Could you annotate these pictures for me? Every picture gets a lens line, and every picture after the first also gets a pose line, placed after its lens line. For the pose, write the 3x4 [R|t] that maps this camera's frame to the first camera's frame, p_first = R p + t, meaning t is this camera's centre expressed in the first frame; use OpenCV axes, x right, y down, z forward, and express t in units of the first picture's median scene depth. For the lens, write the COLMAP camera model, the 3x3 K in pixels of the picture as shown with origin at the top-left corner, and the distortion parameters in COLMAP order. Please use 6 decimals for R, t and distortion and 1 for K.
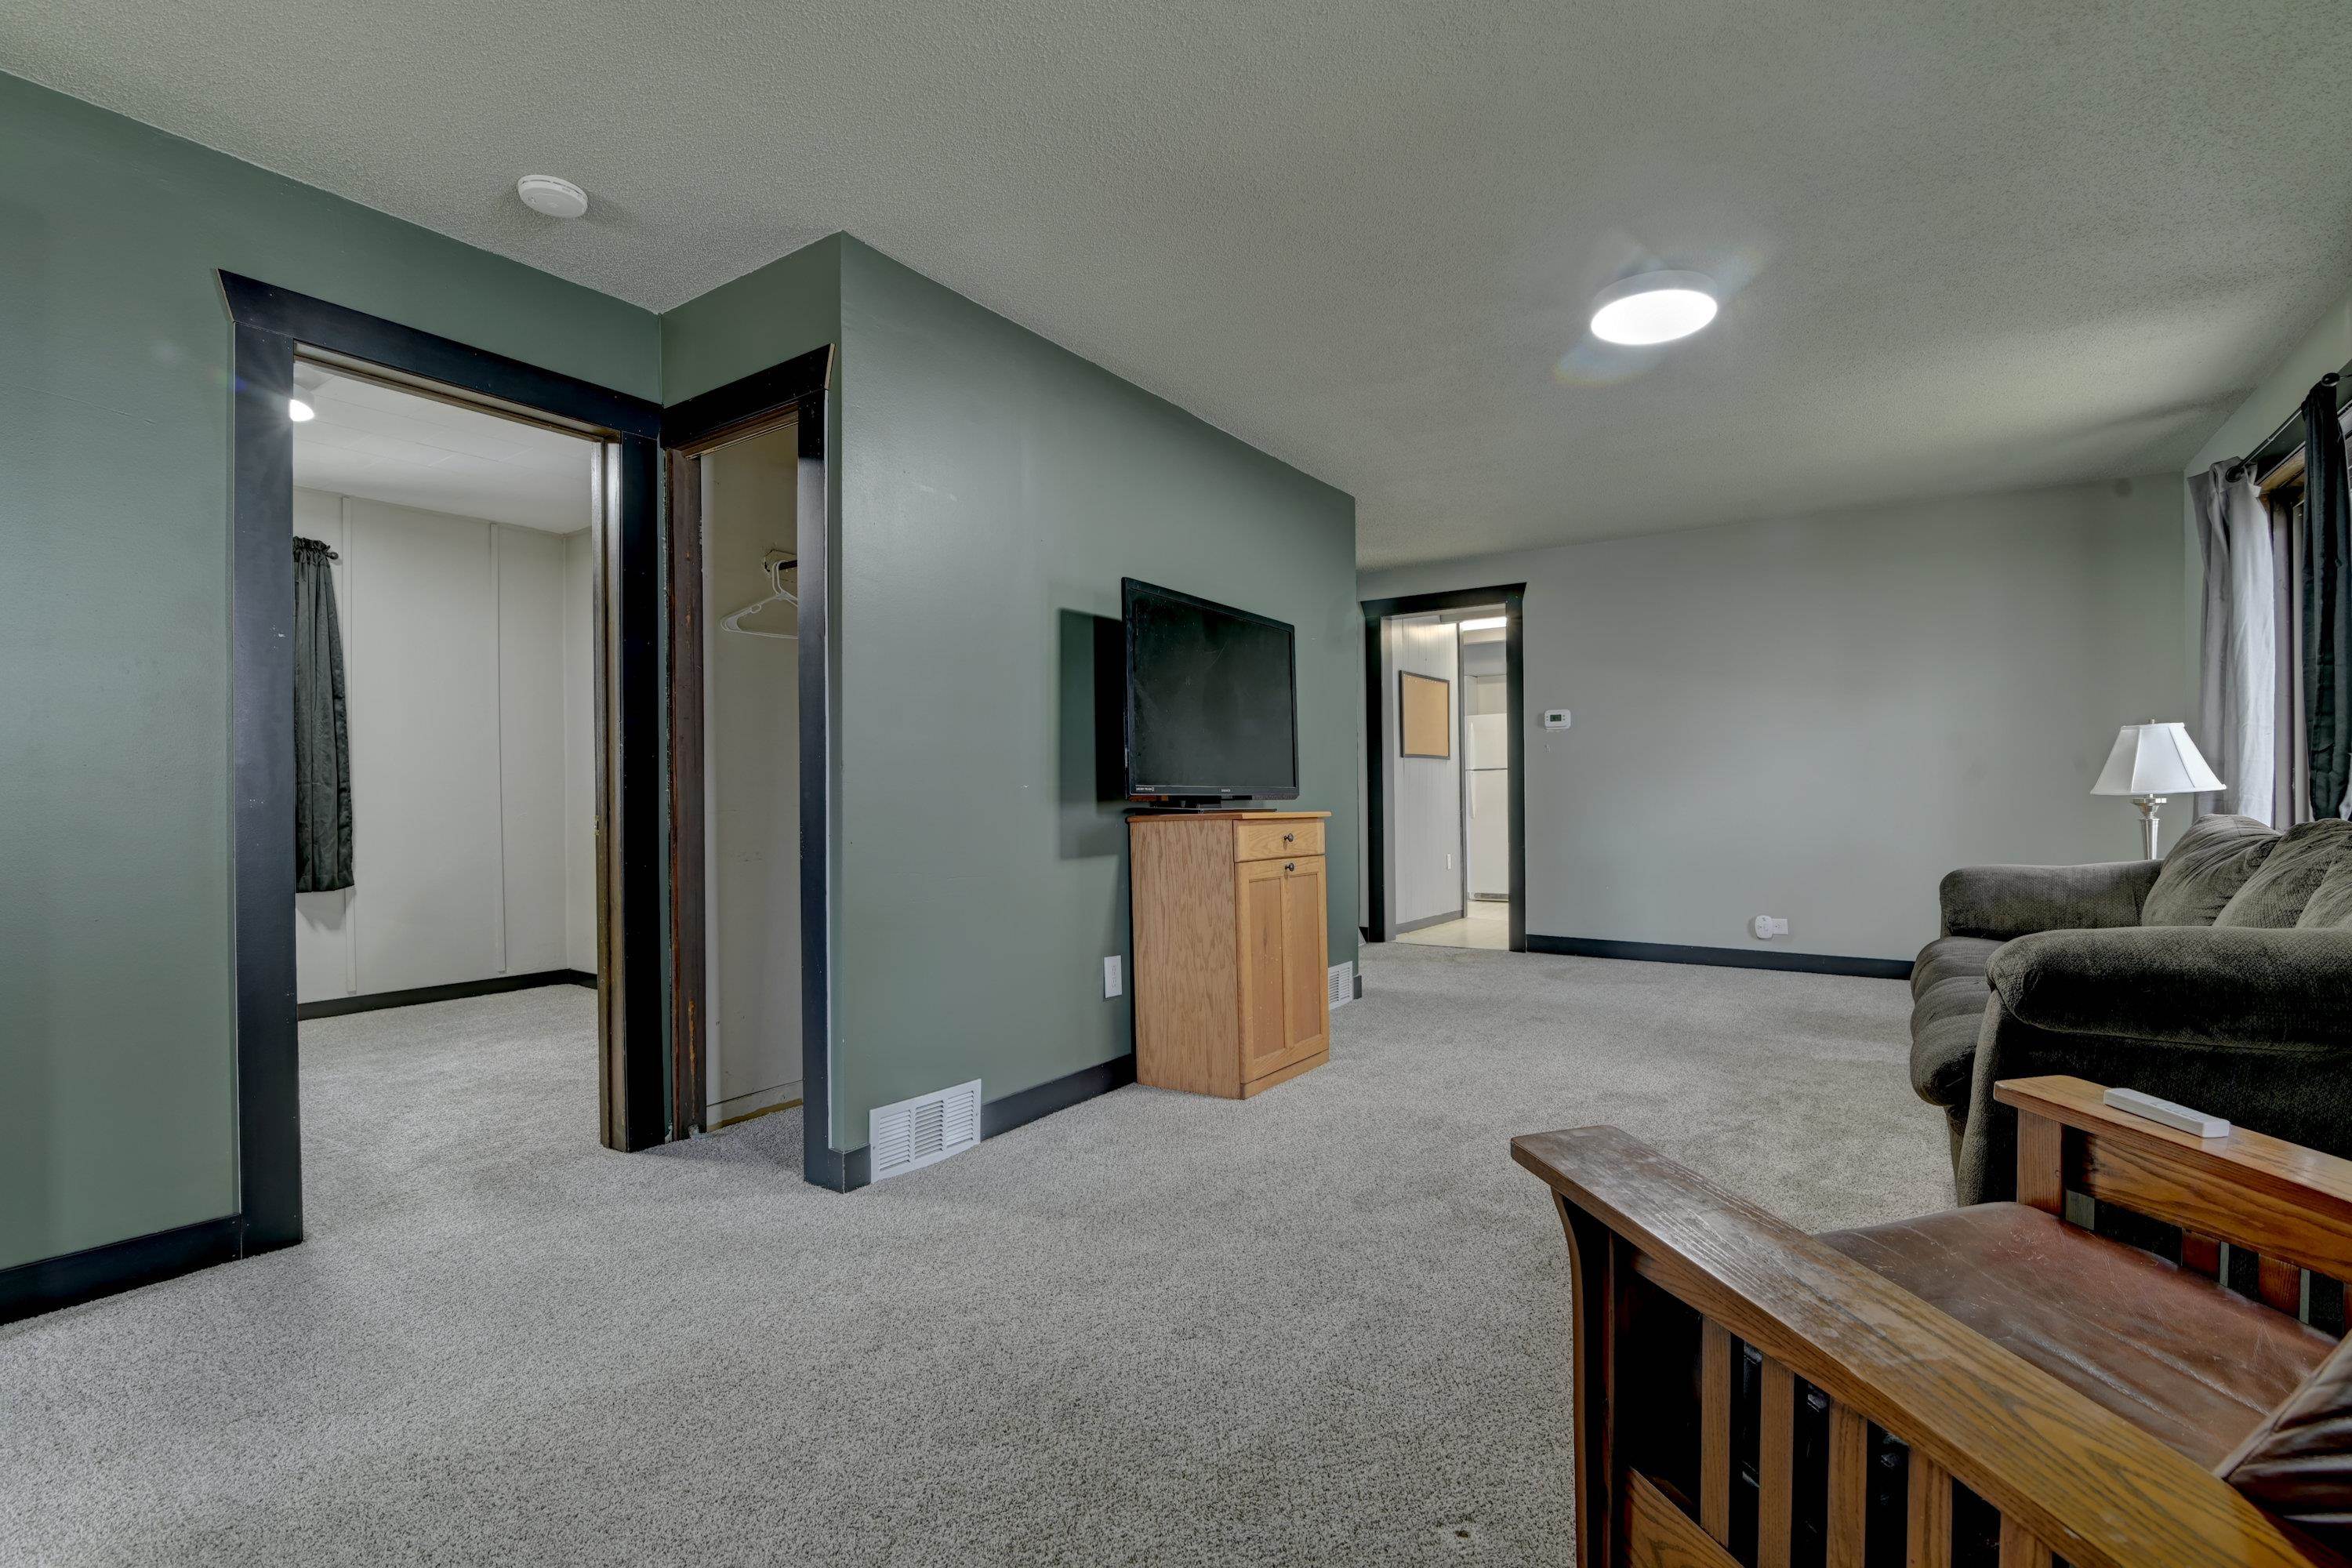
lens RADIAL K [[1085.1, 0, 1176.0], [0, 1085.1, 784.0], [0, 0, 1]] dist [-0.002118, -0.000141]
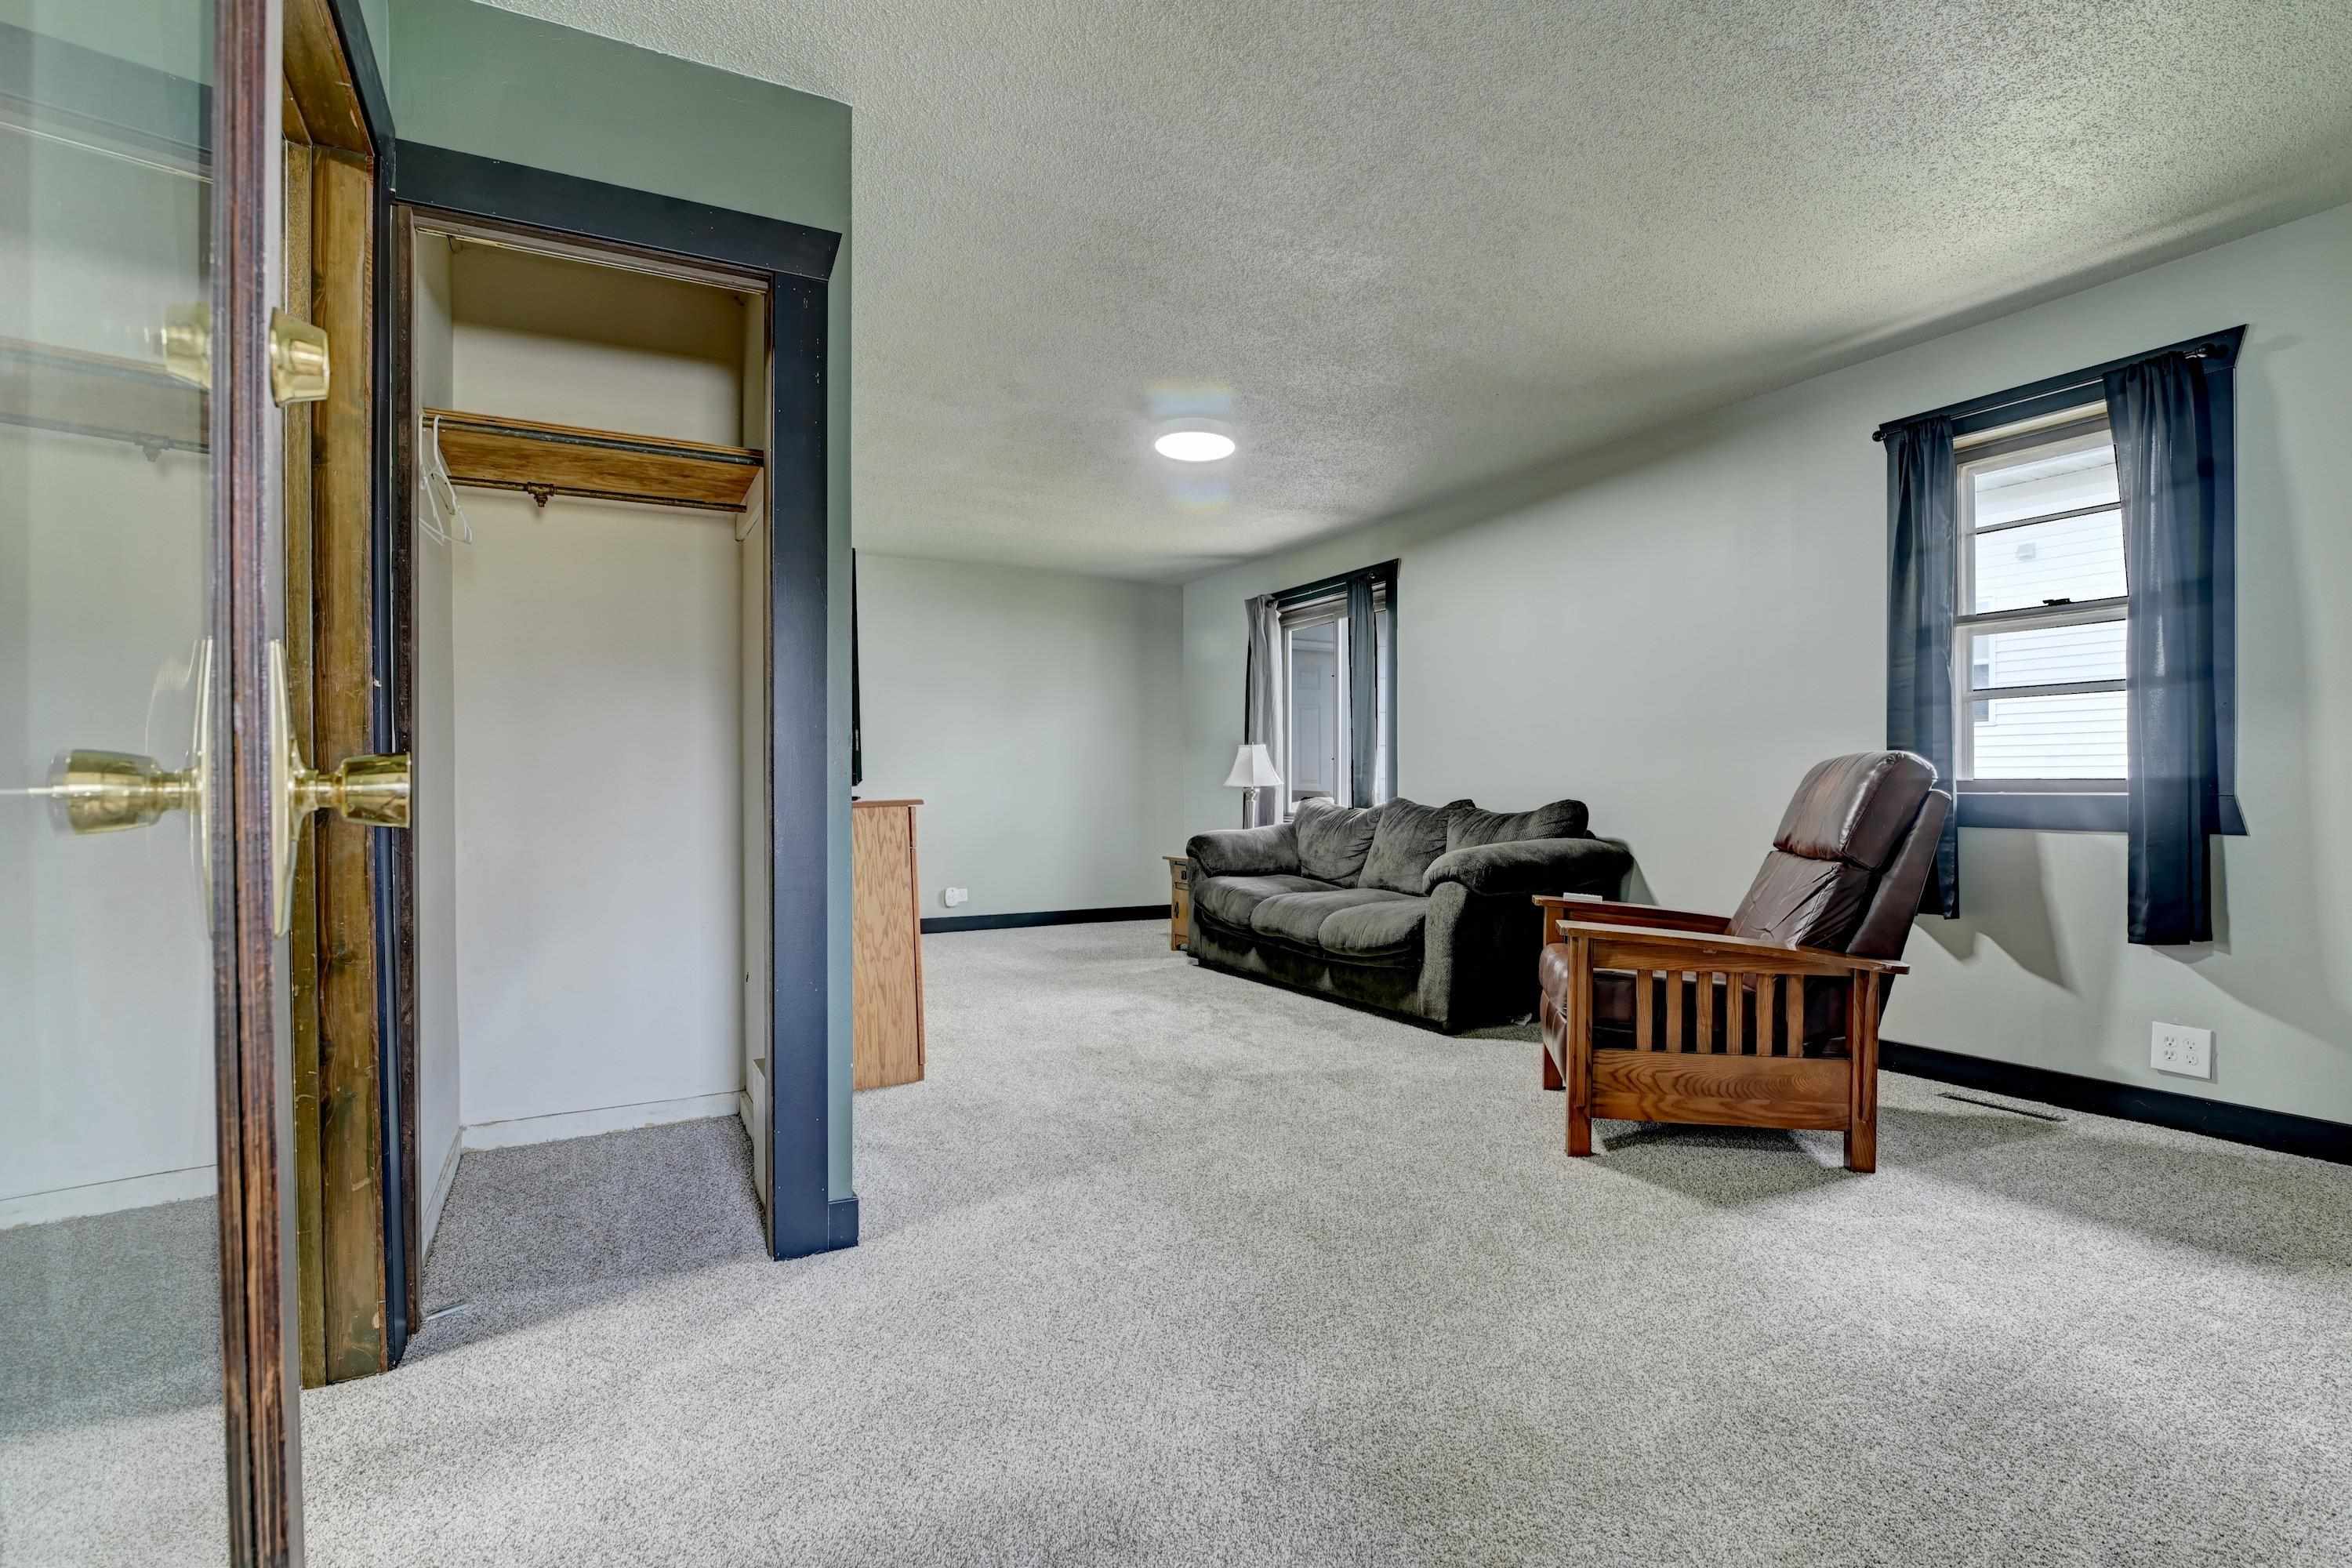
lens RADIAL K [[1146.2, 0, 1176.0], [0, 1146.2, 784.0], [0, 0, 1]] dist [-0.000563, -0.000069]
pose [[0.467029, 0.005985, 0.884222, -0.766978], [-0.004262, 0.999981, -0.004517, 0.016264], [-0.884232, -0.001659, 0.467046, 0.281818]]
